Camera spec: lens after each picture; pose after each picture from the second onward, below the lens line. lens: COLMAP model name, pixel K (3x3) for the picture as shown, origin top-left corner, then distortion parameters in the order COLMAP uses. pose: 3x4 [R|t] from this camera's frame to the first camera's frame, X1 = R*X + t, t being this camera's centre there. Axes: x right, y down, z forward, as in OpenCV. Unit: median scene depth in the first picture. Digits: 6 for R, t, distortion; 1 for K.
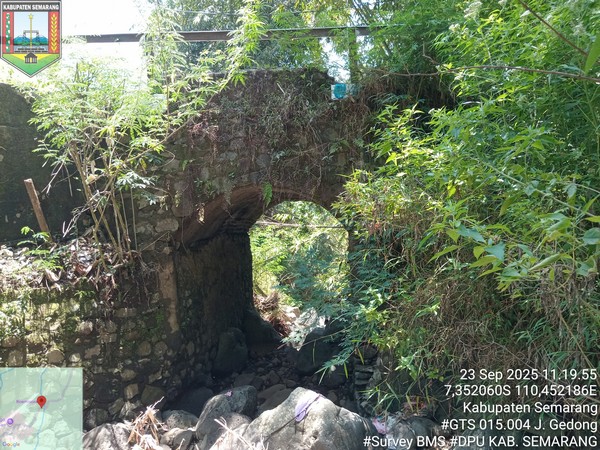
lens RADIAL K [[451.3, 0, 300.3], [0, 451.3, 225.4], [0, 0, 1]] dist [0.064446, -0.131099]
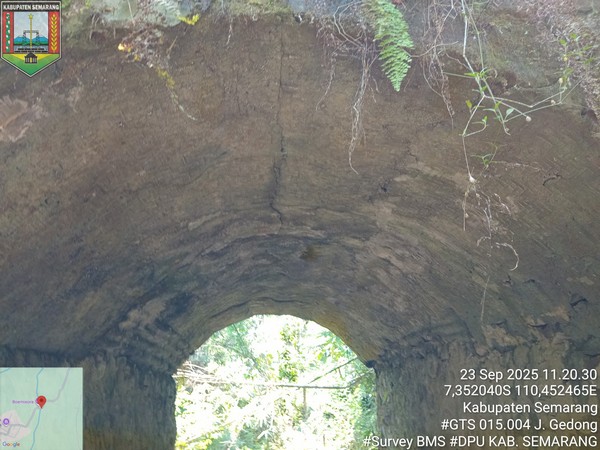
lens RADIAL K [[451.3, 0, 300.3], [0, 451.3, 225.4], [0, 0, 1]] dist [0.064446, -0.131099]
pose [[0.985091, 0.089768, 0.146753, -0.120015], [-0.030630, 0.930953, -0.363853, 0.067720], [-0.169283, 0.353933, 0.919823, 0.816414]]
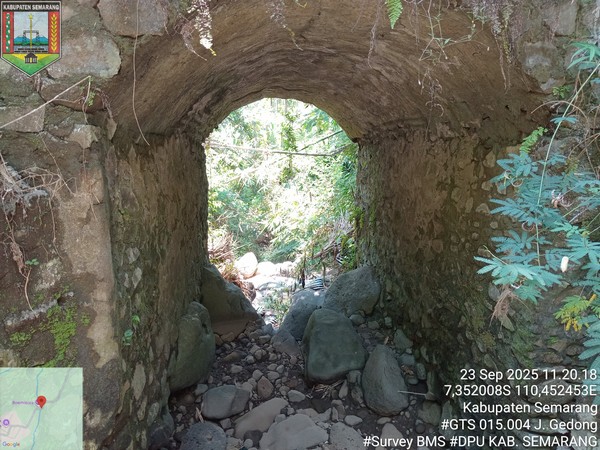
lens RADIAL K [[451.3, 0, 300.3], [0, 451.3, 225.4], [0, 0, 1]] dist [0.064446, -0.131099]
pose [[0.976547, 0.029854, 0.213225, -0.200314], [-0.058515, 0.989864, 0.129401, 0.065995], [-0.207201, -0.138842, 0.968396, 0.610701]]
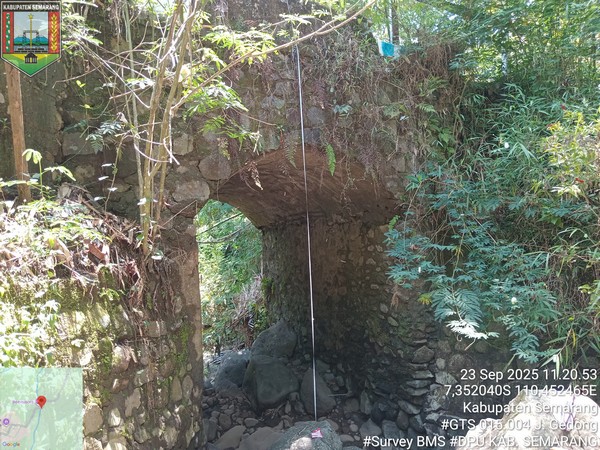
lens RADIAL K [[451.3, 0, 300.3], [0, 451.3, 225.4], [0, 0, 1]] dist [0.064446, -0.131099]
pose [[0.863931, 0.024101, 0.503033, -0.468339], [0.013507, 0.997386, -0.070984, 0.093055], [-0.503429, 0.068120, 0.861347, 0.356465]]
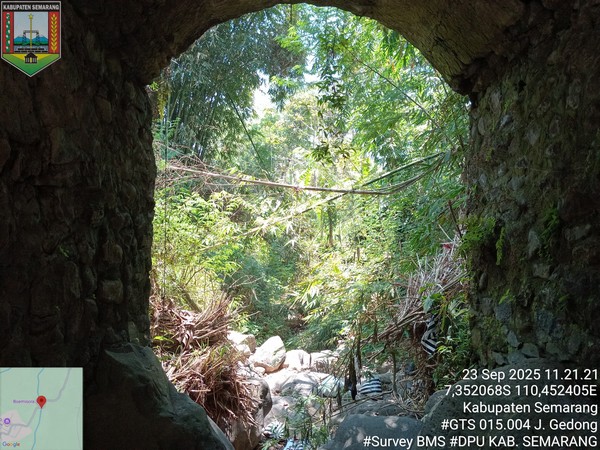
lens RADIAL K [[451.3, 0, 300.3], [0, 451.3, 225.4], [0, 0, 1]] dist [0.064446, -0.131099]
pose [[0.990995, 0.068285, 0.115179, -0.076073], [-0.062026, 0.996441, -0.057082, 0.205874], [-0.118667, 0.049424, 0.991703, 1.209508]]
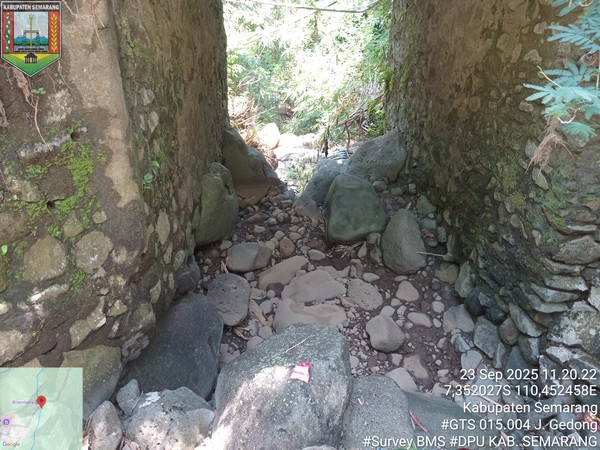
lens RADIAL K [[451.3, 0, 300.3], [0, 451.3, 225.4], [0, 0, 1]] dist [0.064446, -0.131099]
pose [[0.985670, -0.000315, 0.168687, -0.196640], [-0.066765, 0.917612, 0.391831, 0.095907], [-0.154913, -0.397478, 0.904441, 0.624057]]
